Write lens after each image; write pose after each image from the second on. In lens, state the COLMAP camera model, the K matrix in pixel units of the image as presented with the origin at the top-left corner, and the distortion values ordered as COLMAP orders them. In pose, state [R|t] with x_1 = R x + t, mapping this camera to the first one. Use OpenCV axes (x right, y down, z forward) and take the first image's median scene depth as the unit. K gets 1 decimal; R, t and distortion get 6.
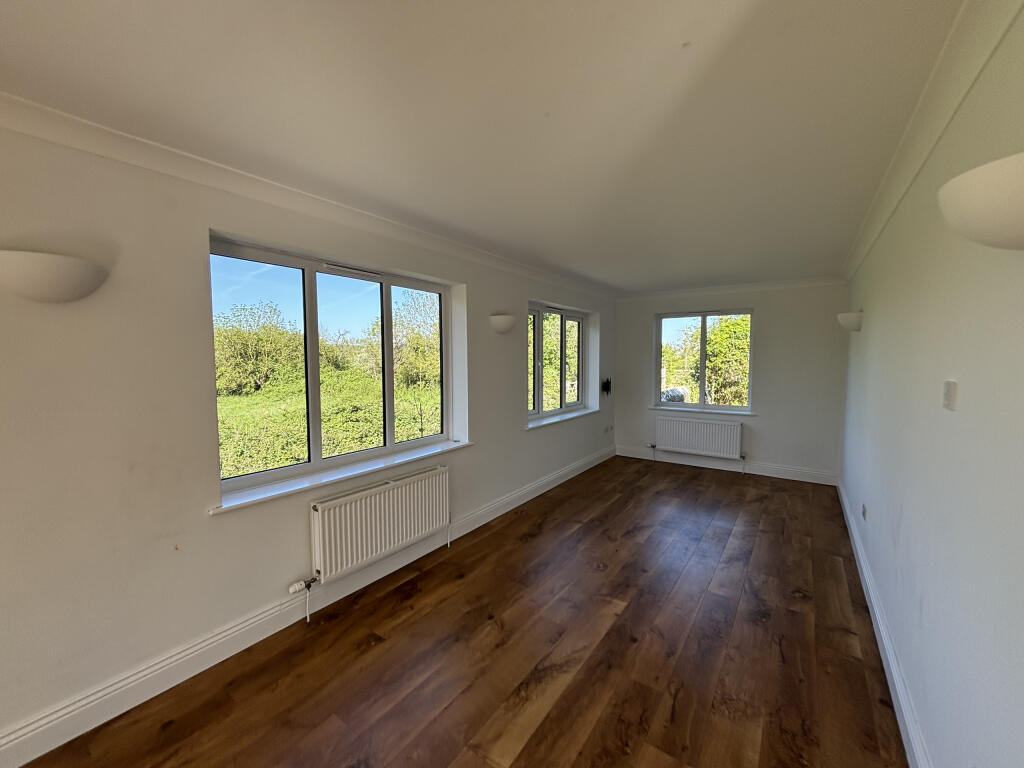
lens RADIAL K [[411.4, 0, 512.0], [0, 411.4, 384.0], [0, 0, 1]] dist [0.032697, 0.000100]
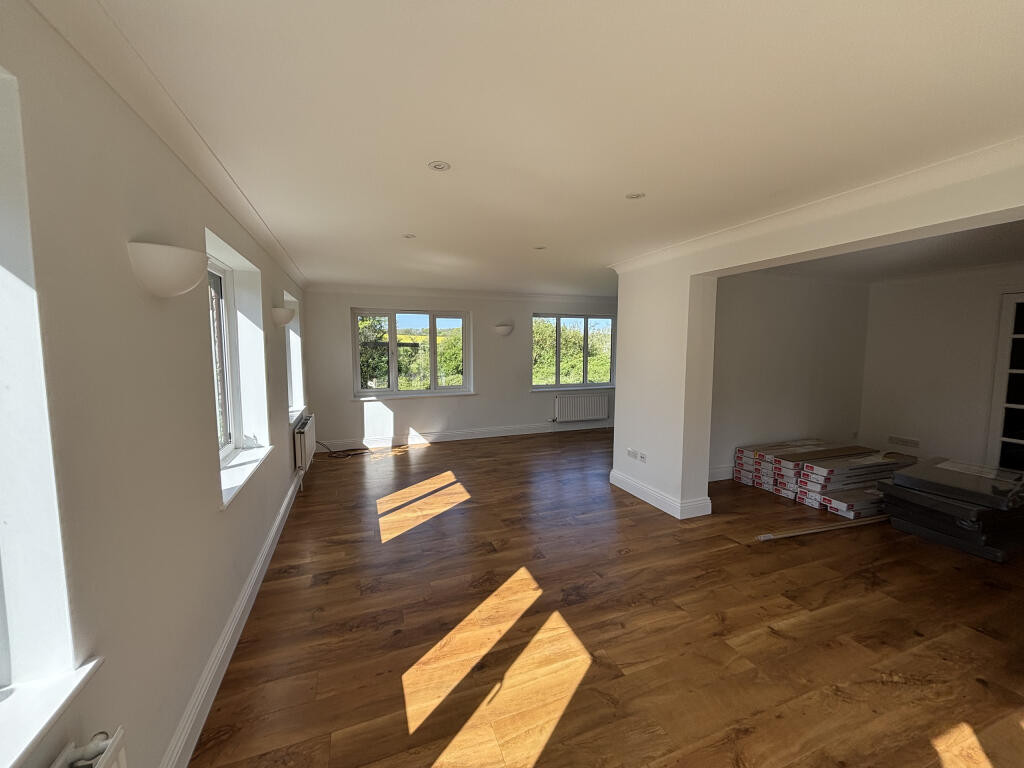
lens RADIAL K [[411.4, 0, 512.0], [0, 411.4, 384.0], [0, 0, 1]] dist [0.032697, 0.000100]
pose [[0.832064, 0.055889, -0.551857, 0.138731], [-0.039916, 0.998365, 0.040925, 0.014786], [0.553242, -0.012024, 0.832934, -0.255851]]
